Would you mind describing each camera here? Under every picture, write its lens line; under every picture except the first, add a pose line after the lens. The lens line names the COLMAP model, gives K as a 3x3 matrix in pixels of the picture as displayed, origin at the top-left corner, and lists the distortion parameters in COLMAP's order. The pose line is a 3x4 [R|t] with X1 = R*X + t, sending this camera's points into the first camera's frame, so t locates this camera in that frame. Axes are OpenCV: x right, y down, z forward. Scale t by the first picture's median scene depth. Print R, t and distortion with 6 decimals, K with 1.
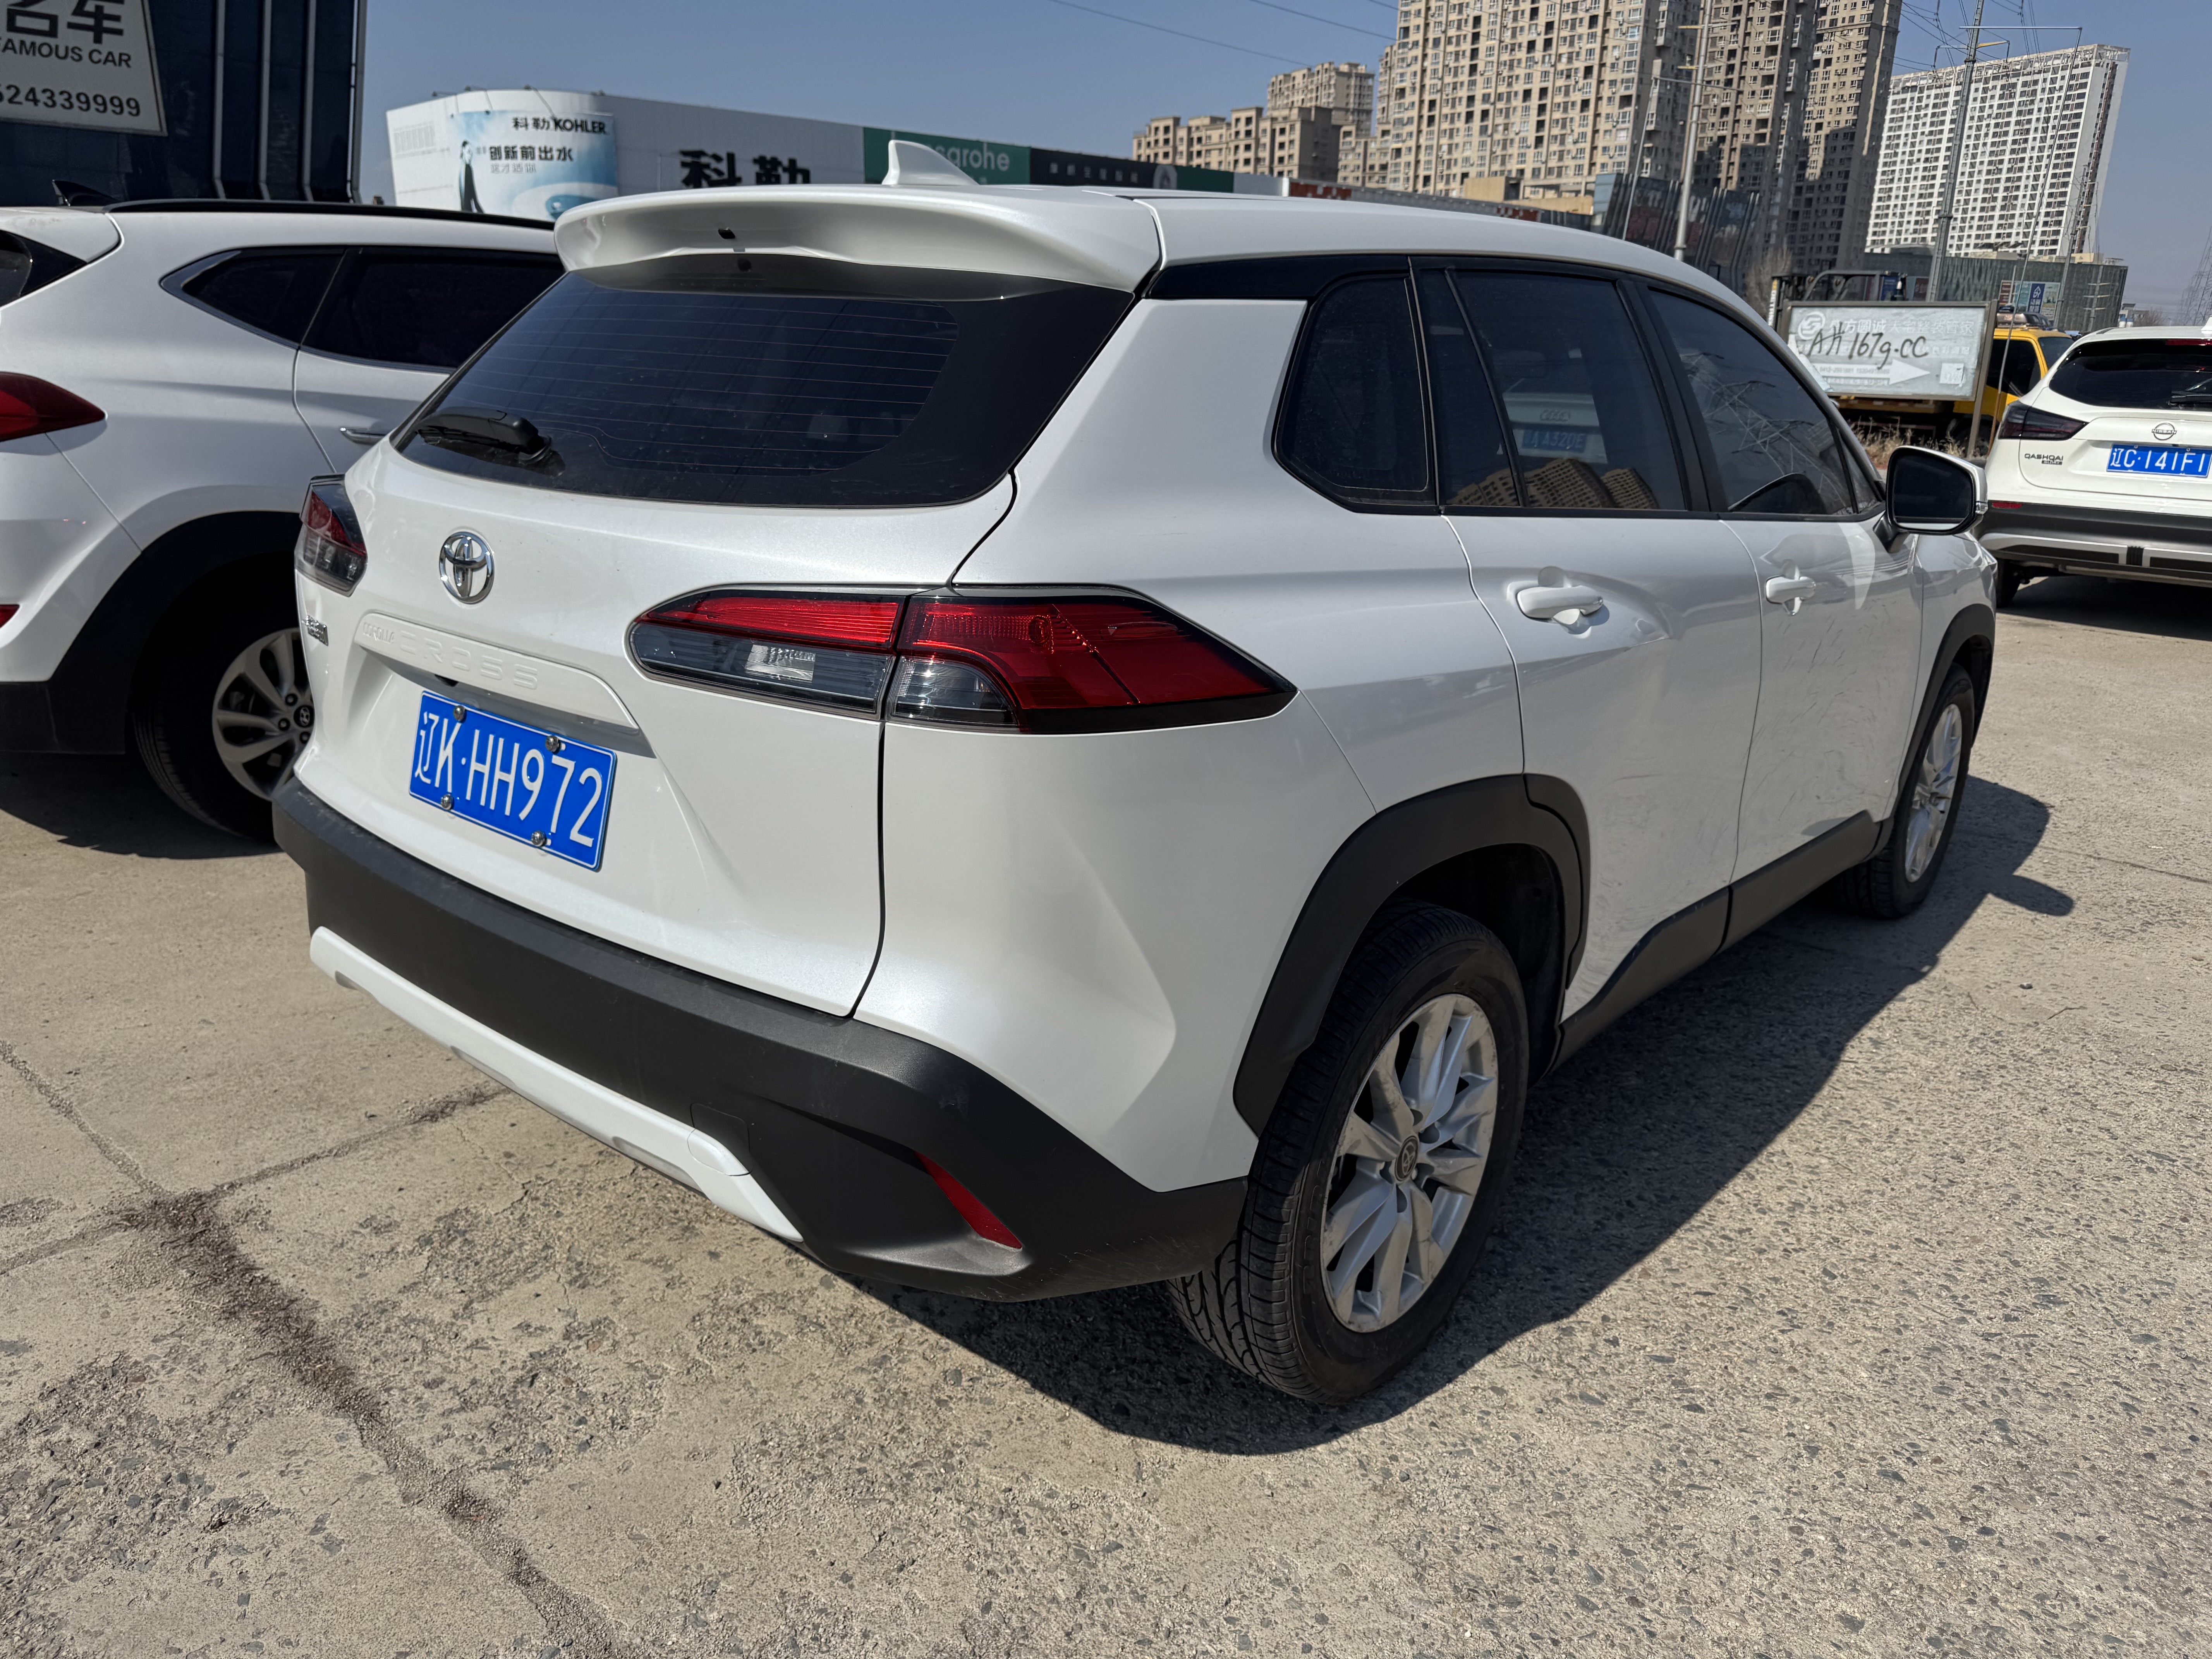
lens RADIAL K [[1600.0, 0, 1109.4], [0, 1600.0, 816.2], [0, 0, 1]] dist [0.008374, -0.001598]
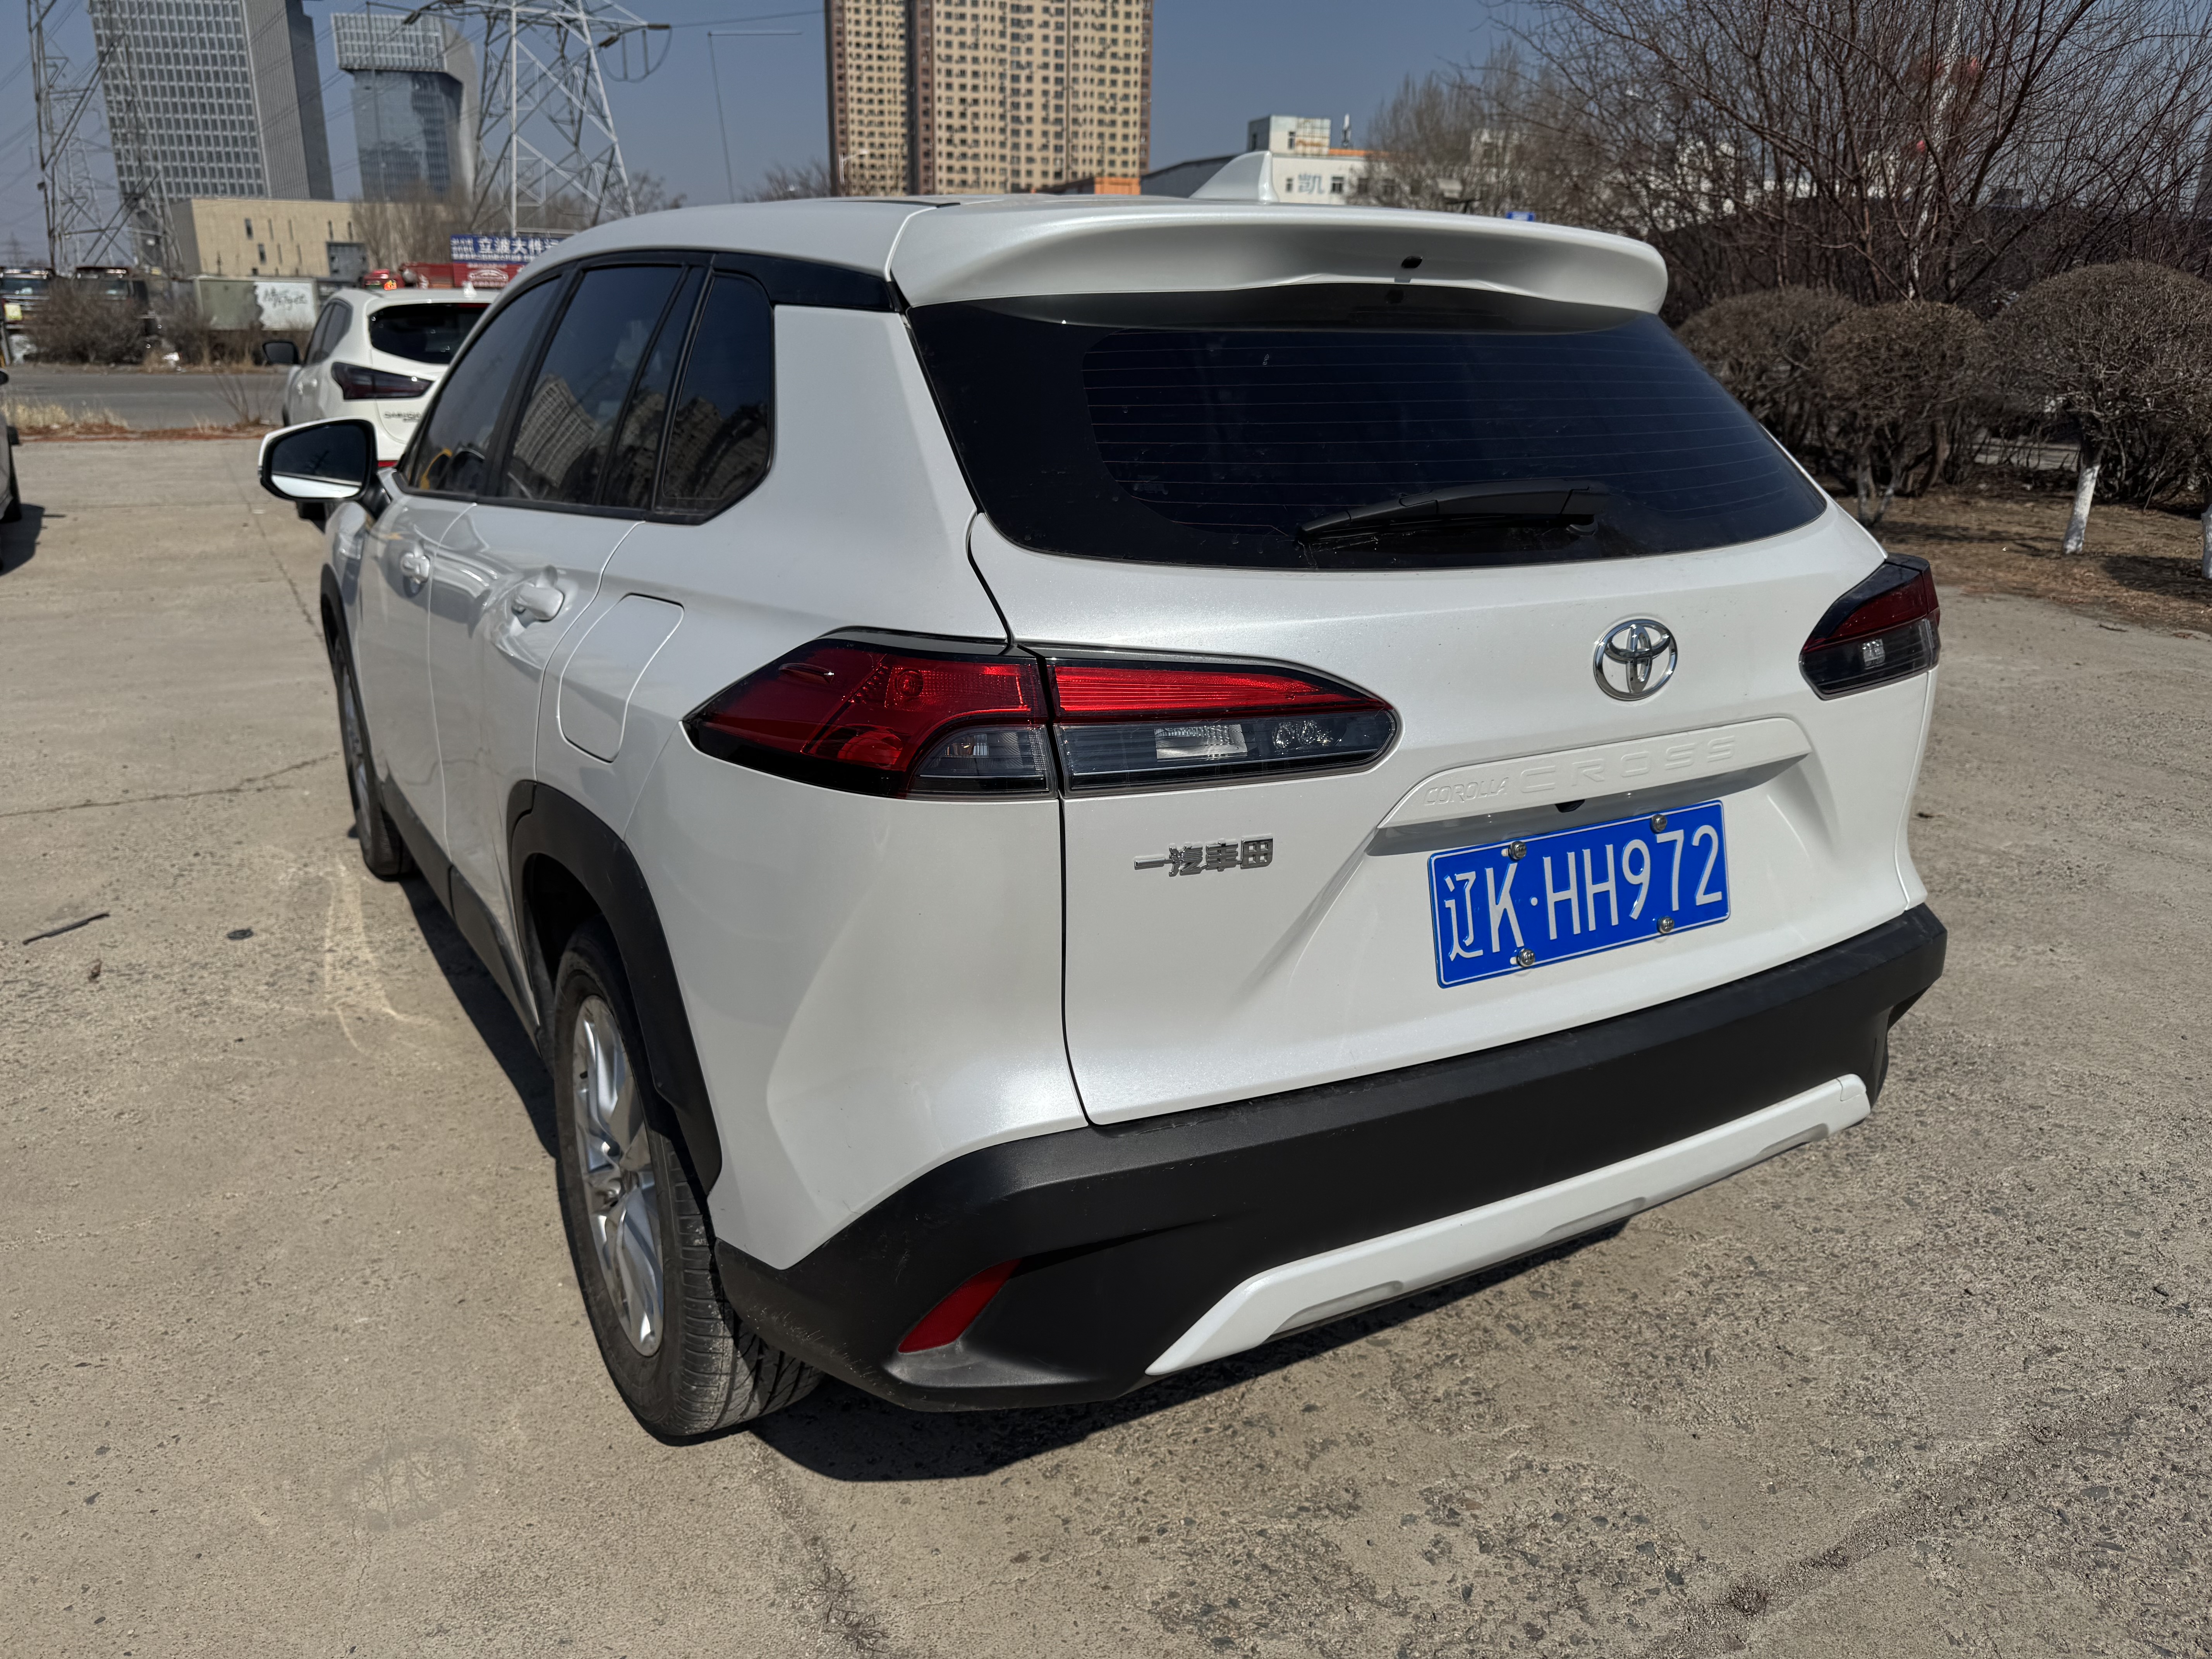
lens RADIAL K [[1600.0, 0, 1114.2], [0, 1600.0, 838.9], [0, 0, 1]] dist [0.008374, -0.001598]
pose [[0.304417, -0.302471, 0.903239, -1.265325], [0.258015, 0.938978, 0.227481, -0.324691], [-0.916929, 0.163800, 0.363883, 0.928760]]
